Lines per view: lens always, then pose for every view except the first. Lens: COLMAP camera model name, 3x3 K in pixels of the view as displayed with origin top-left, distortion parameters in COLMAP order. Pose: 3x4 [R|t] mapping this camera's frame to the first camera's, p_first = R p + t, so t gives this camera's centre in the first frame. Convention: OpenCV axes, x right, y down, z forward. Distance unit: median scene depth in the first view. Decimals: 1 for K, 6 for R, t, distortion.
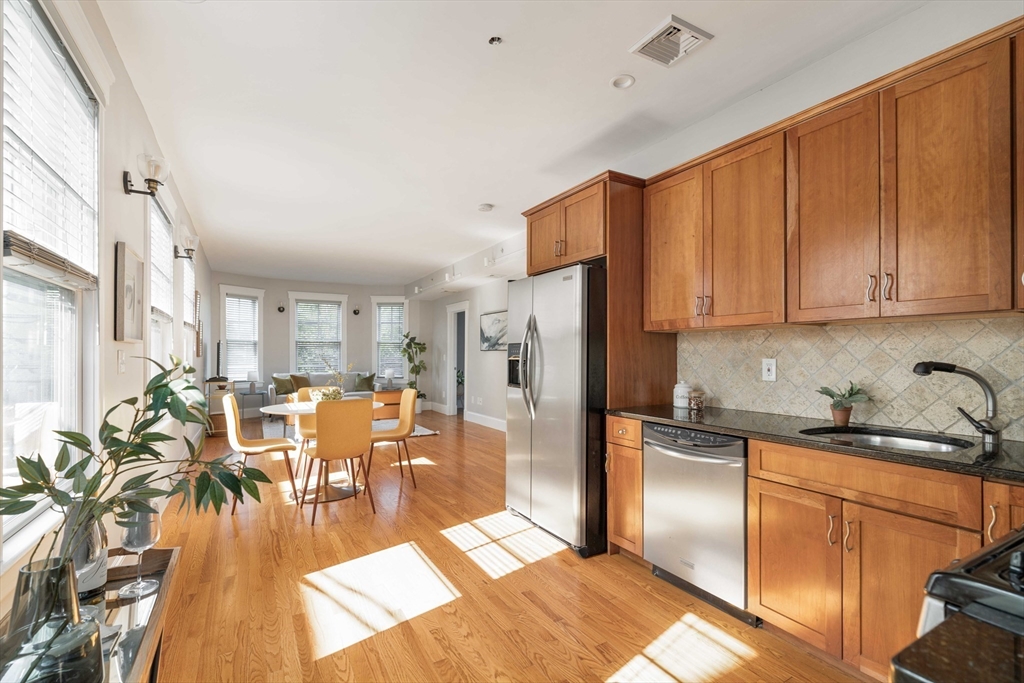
lens RADIAL K [[481.7, 0, 512.9], [0, 481.7, 348.3], [0, 0, 1]] dist [-0.000127, 0.000235]
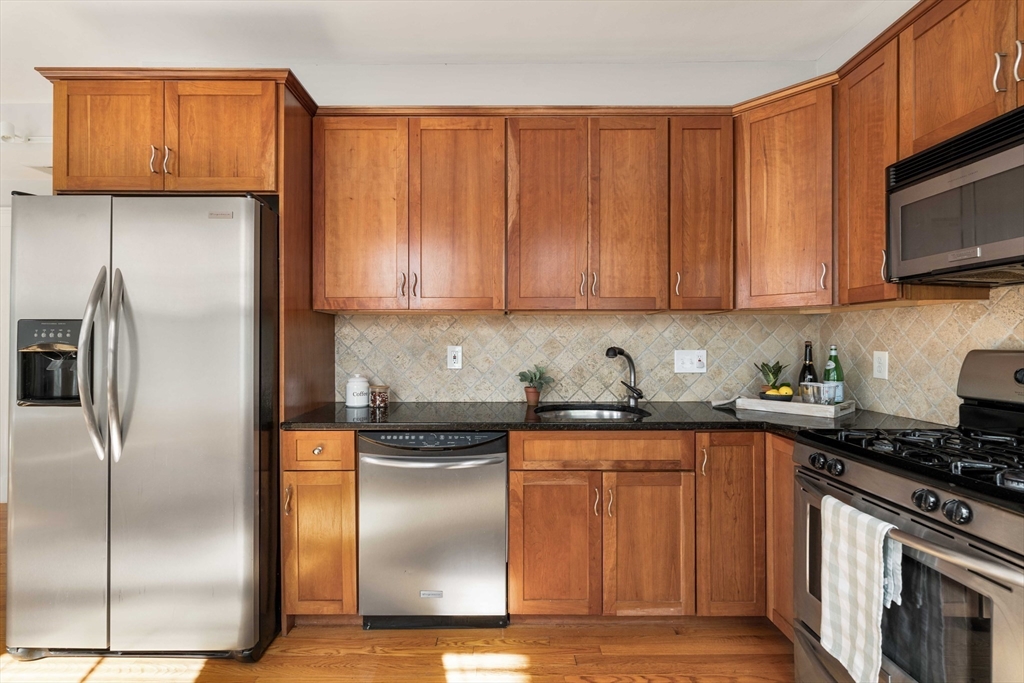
lens RADIAL K [[479.9, 0, 512.0], [0, 479.9, 341.5], [0, 0, 1]] dist [-0.003265, 0.000880]
pose [[0.486439, 0.000500, 0.873714, -0.296094], [-0.009959, 0.999938, 0.004973, 0.007925], [-0.873658, -0.011121, 0.486414, 0.493760]]
